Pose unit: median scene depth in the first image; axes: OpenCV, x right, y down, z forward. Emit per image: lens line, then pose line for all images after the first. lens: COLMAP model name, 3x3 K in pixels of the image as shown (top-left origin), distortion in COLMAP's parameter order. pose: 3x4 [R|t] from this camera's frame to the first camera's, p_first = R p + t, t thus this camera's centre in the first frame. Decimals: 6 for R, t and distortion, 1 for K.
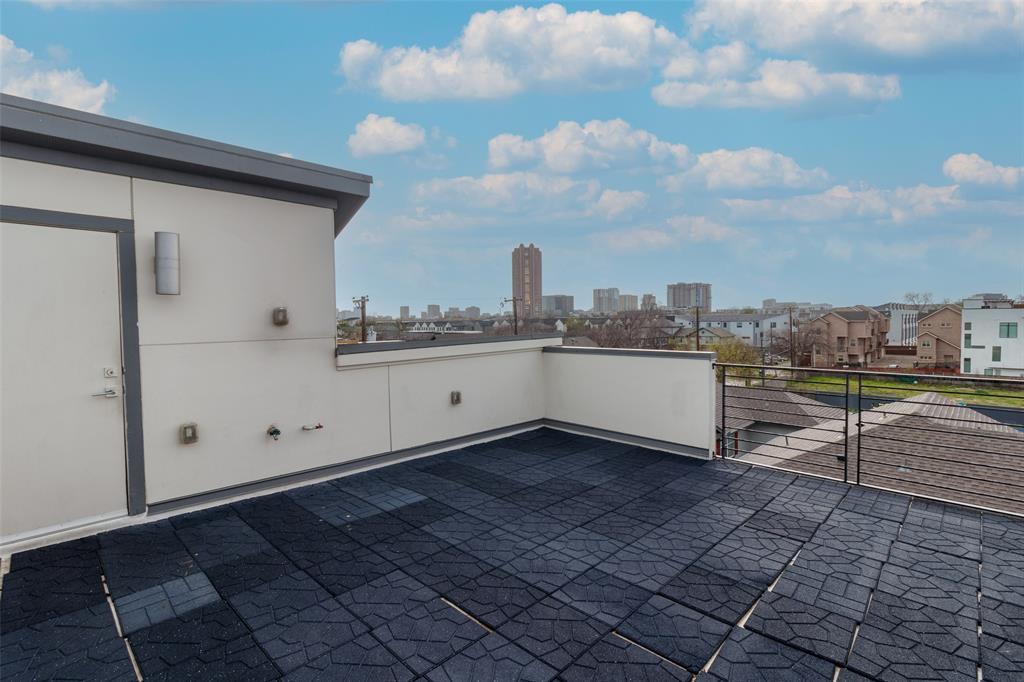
lens RADIAL K [[468.6, 0, 516.9], [0, 468.6, 337.2], [0, 0, 1]] dist [0.023006, -0.000242]
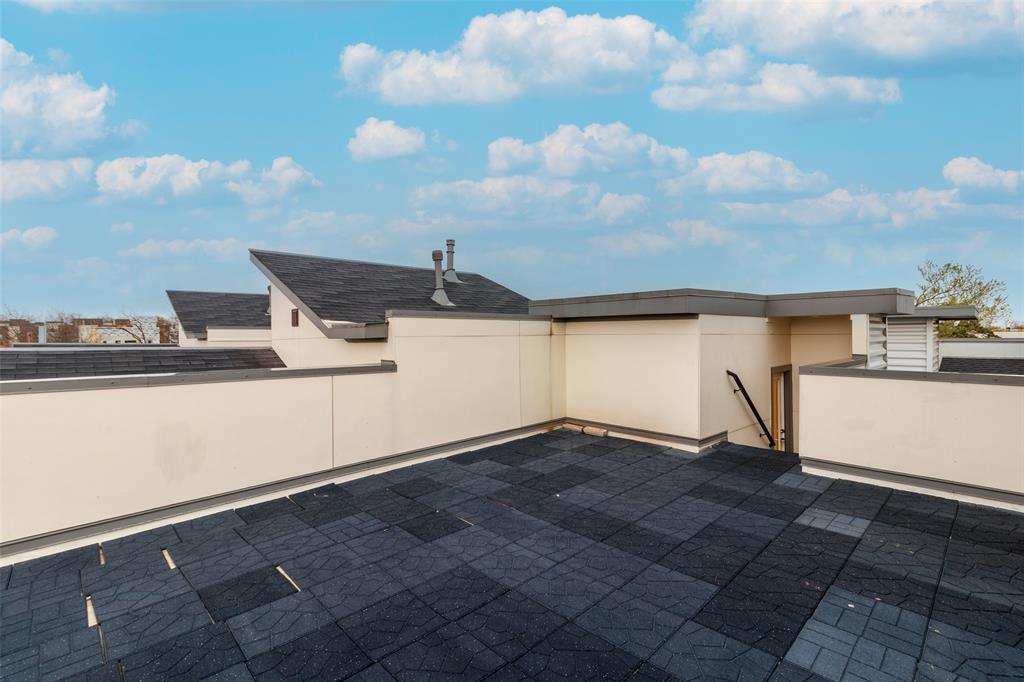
lens RADIAL K [[468.6, 0, 516.9], [0, 468.6, 337.2], [0, 0, 1]] dist [0.023006, -0.000242]
pose [[-0.999284, 0.019769, 0.032267, 0.100288], [0.020932, 0.999129, 0.036092, -0.039775], [-0.031525, 0.036742, -0.998827, 1.967921]]
